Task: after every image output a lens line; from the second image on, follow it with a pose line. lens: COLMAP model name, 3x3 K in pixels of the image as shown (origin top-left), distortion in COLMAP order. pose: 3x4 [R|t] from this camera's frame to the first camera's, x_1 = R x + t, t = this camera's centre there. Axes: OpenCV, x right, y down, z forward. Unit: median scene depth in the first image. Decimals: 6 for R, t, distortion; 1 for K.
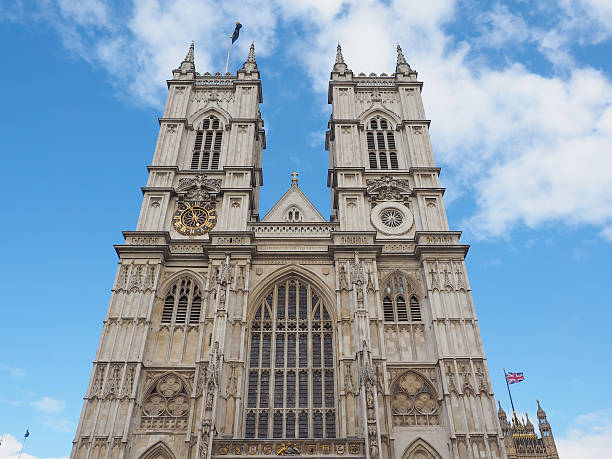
lens RADIAL K [[536.7, 0, 307.8], [0, 536.7, 227.1], [0, 0, 1]] dist [0.013897, 0.000516]
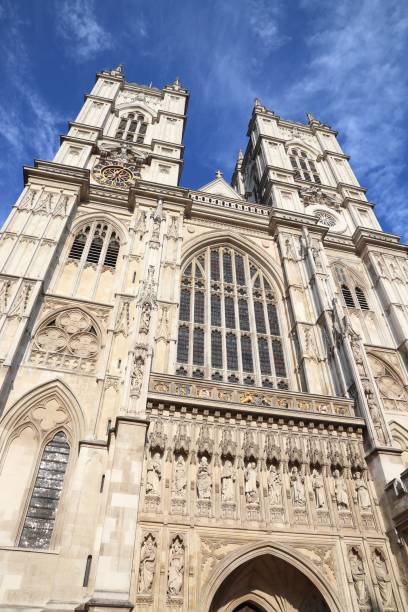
lens RADIAL K [[424.2, 0, 201.7], [0, 424.2, 306.4], [0, 0, 1]] dist [-0.075516, 0.004642]
pose [[0.977388, 0.156997, 0.141651, -0.148186], [-0.139886, 0.982418, -0.123639, 0.278728], [-0.158571, 0.101029, 0.982165, 0.350920]]
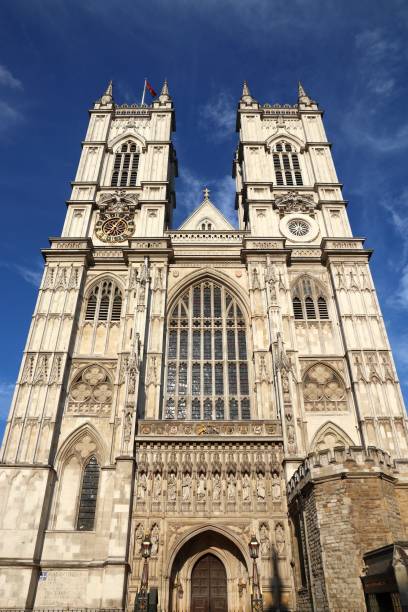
lens RADIAL K [[444.1, 0, 201.0], [0, 444.1, 307.7], [0, 0, 1]] dist [-0.065212, 0.005127]
pose [[0.999919, 0.000215, -0.012708, -0.029009], [0.000649, 0.997690, 0.067931, 0.088888], [0.012694, -0.067934, 0.997609, 0.119255]]
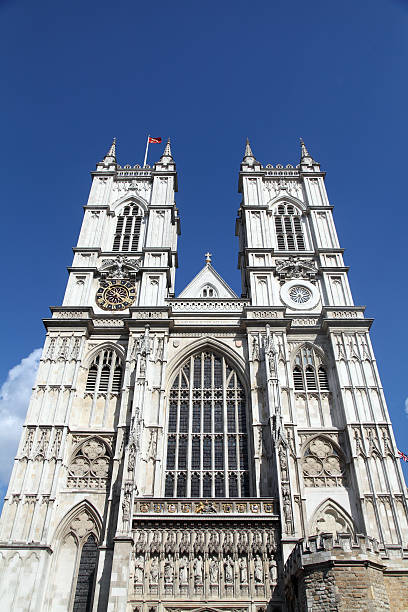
lens RADIAL K [[484.6, 0, 205.8], [0, 484.6, 305.4], [0, 0, 1]] dist [-0.056204, 0.059645]
pose [[0.999839, -0.001112, -0.017900, -0.014614], [0.000694, 0.999727, -0.023345, 0.028935], [0.017921, 0.023329, 0.999567, 0.037169]]
